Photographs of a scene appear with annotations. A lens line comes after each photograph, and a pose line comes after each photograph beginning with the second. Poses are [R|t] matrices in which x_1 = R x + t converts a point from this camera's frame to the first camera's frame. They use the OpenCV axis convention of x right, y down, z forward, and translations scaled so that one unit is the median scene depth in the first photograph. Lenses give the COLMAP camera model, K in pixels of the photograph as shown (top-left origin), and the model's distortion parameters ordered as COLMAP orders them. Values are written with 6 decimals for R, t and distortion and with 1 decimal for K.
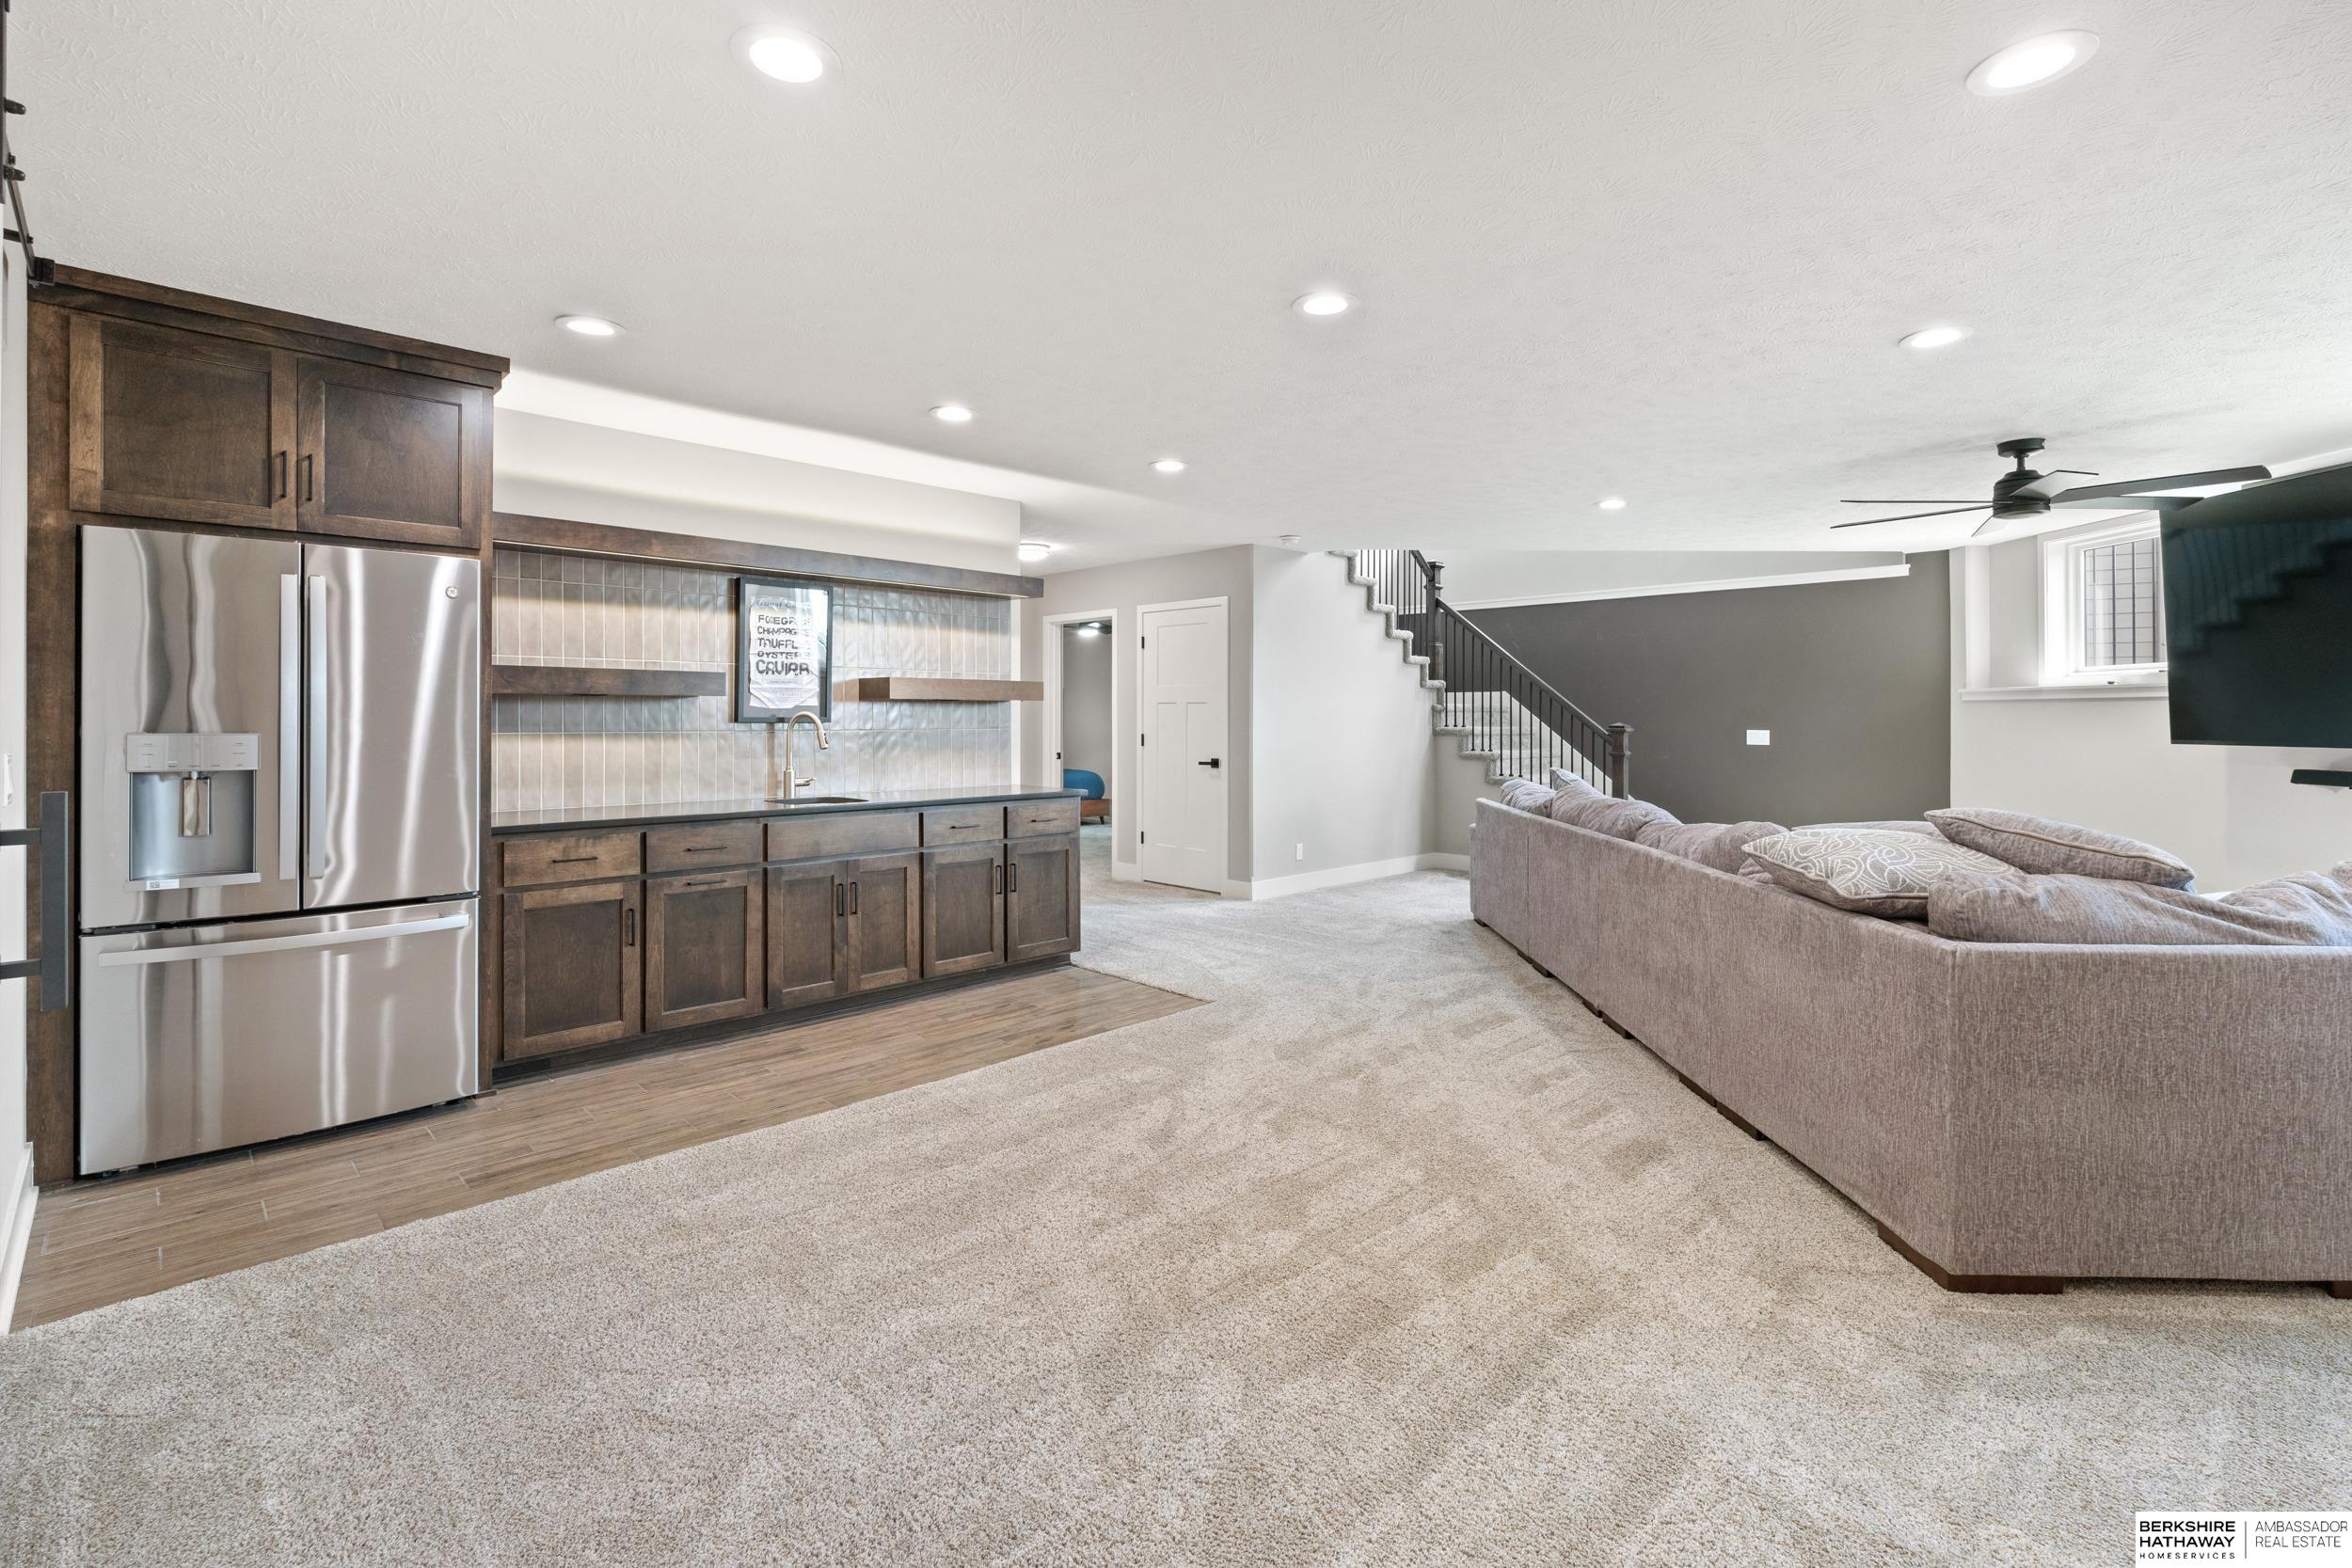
lens RADIAL K [[1048.7, 0, 1170.0], [0, 1048.7, 717.7], [0, 0, 1]] dist [-0.011175, 0.000032]
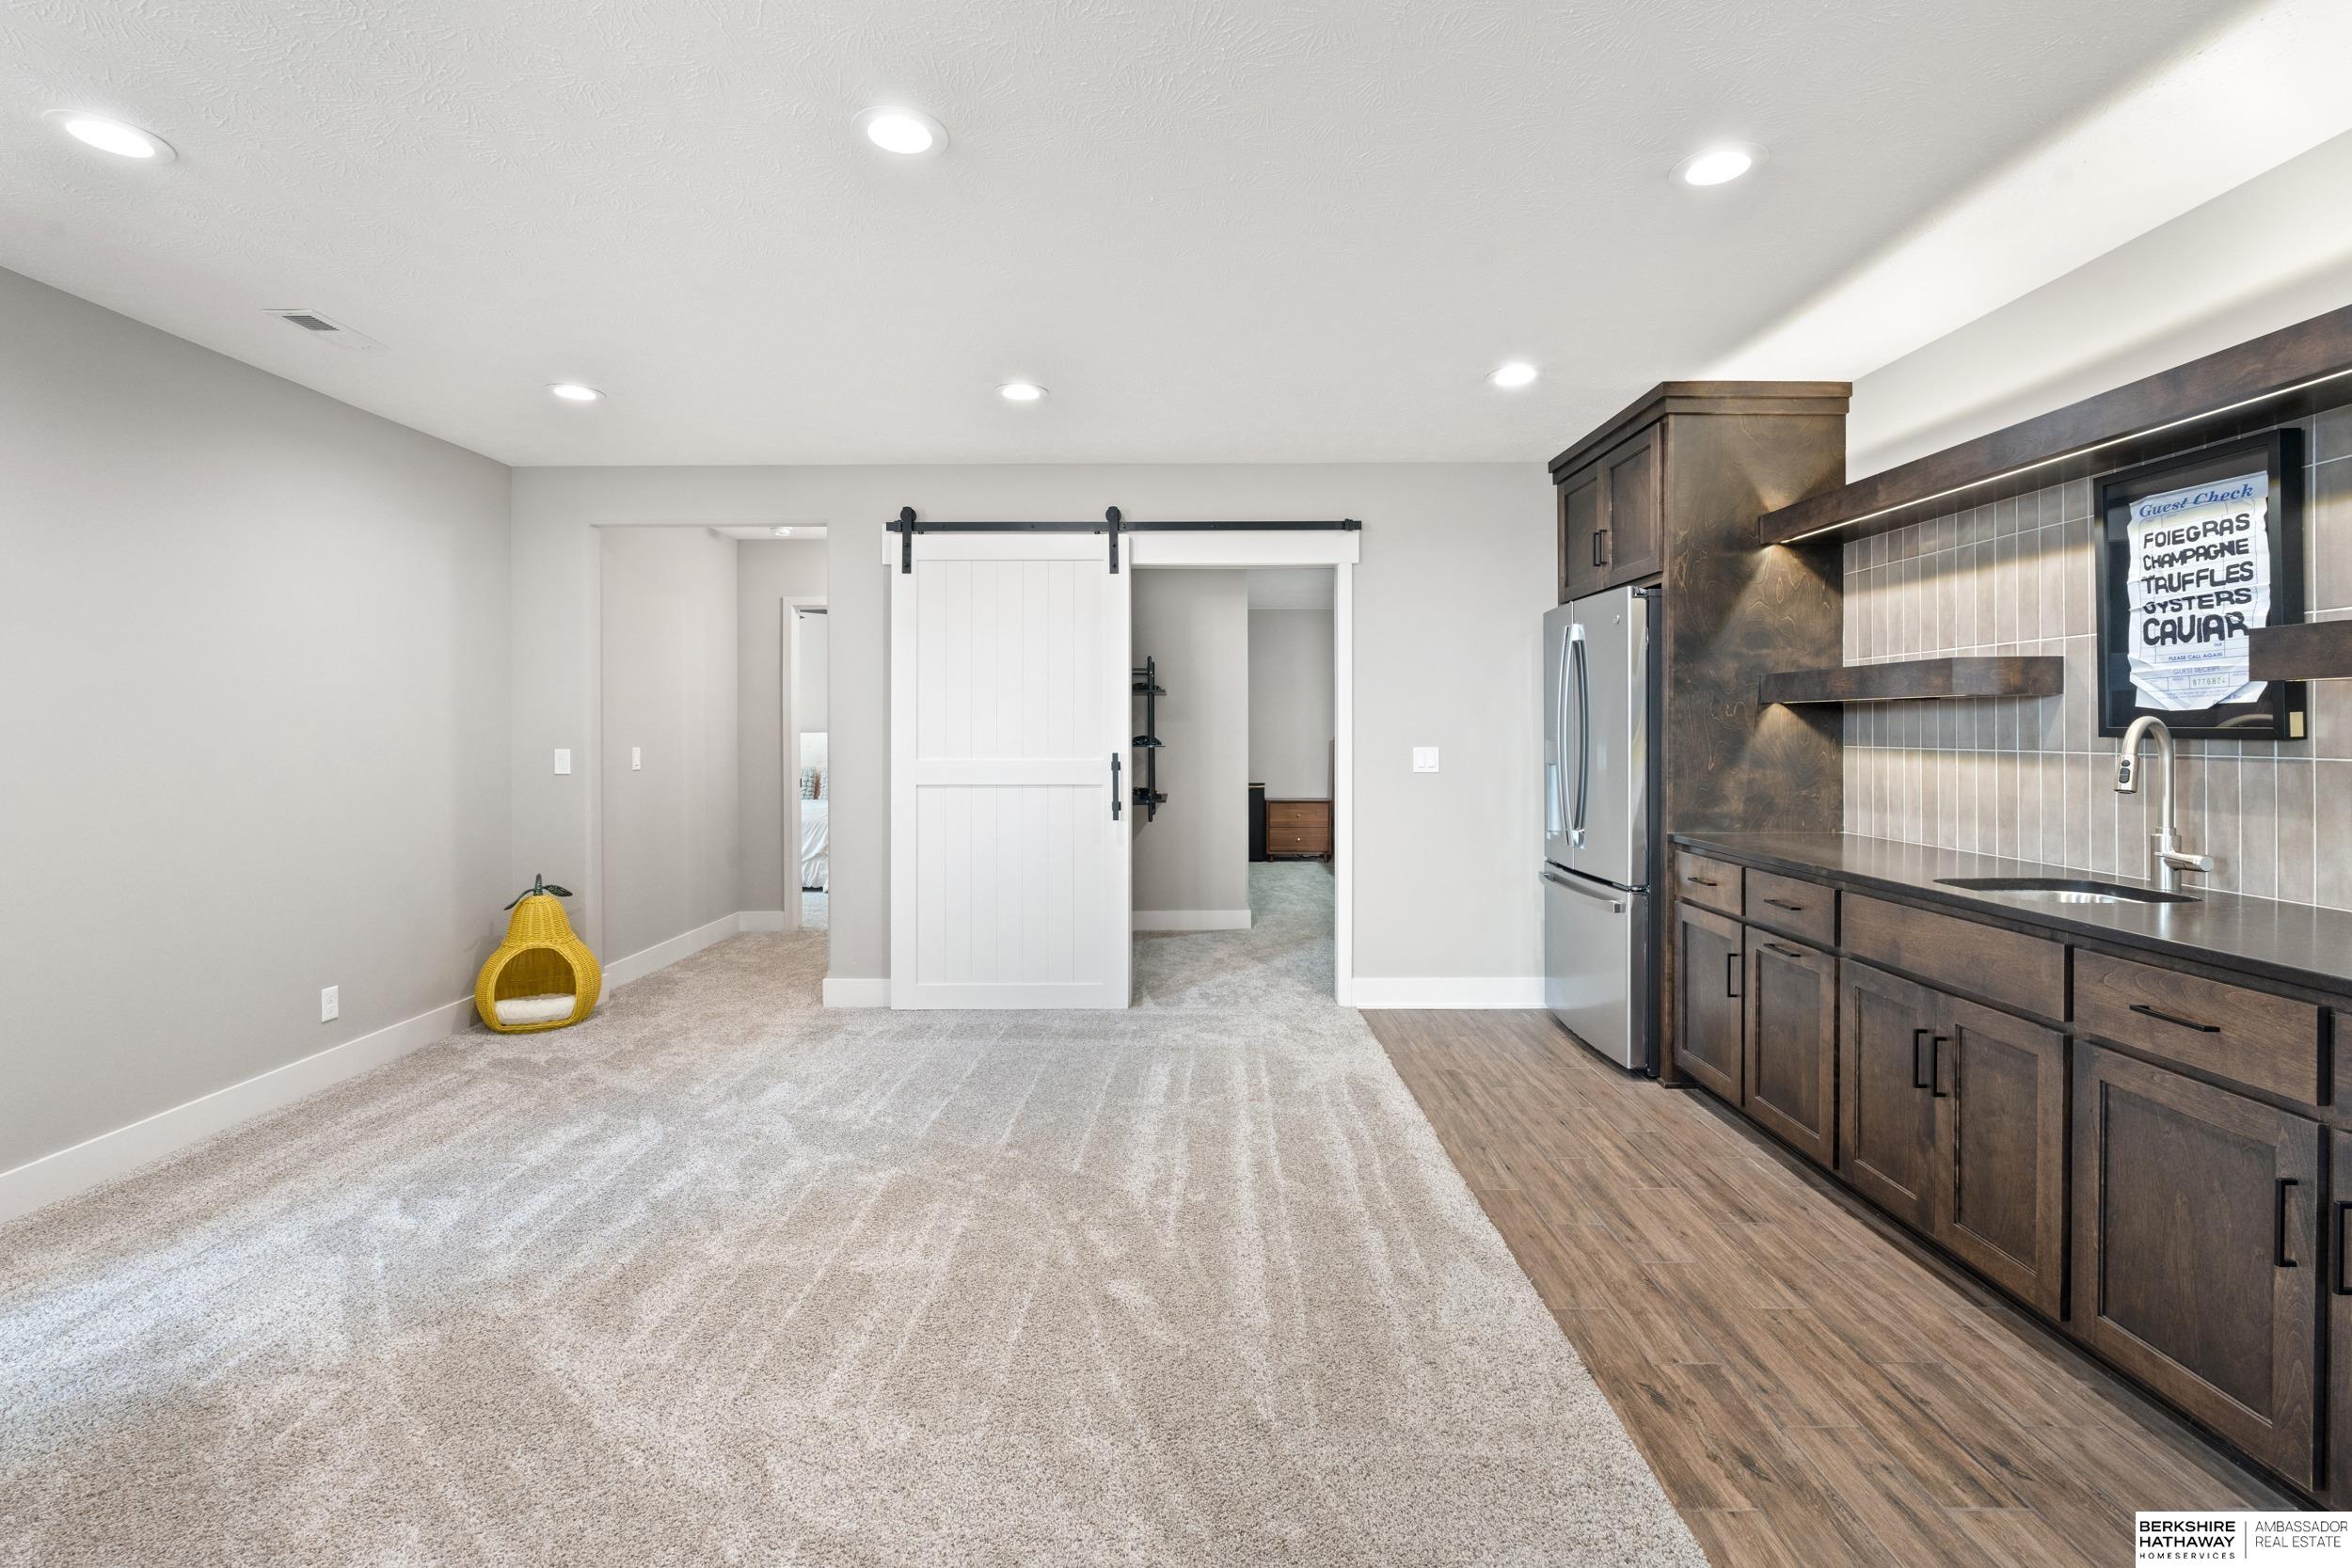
lens RADIAL K [[1041.0, 0, 1175.2], [0, 1041.0, 733.4], [0, 0, 1]] dist [-0.009635, 0.000807]
pose [[-0.706083, 0.002807, -0.708123, 0.362486], [0.000405, 0.999994, 0.003561, 0.000293], [0.708129, 0.002228, -0.706080, 1.144952]]
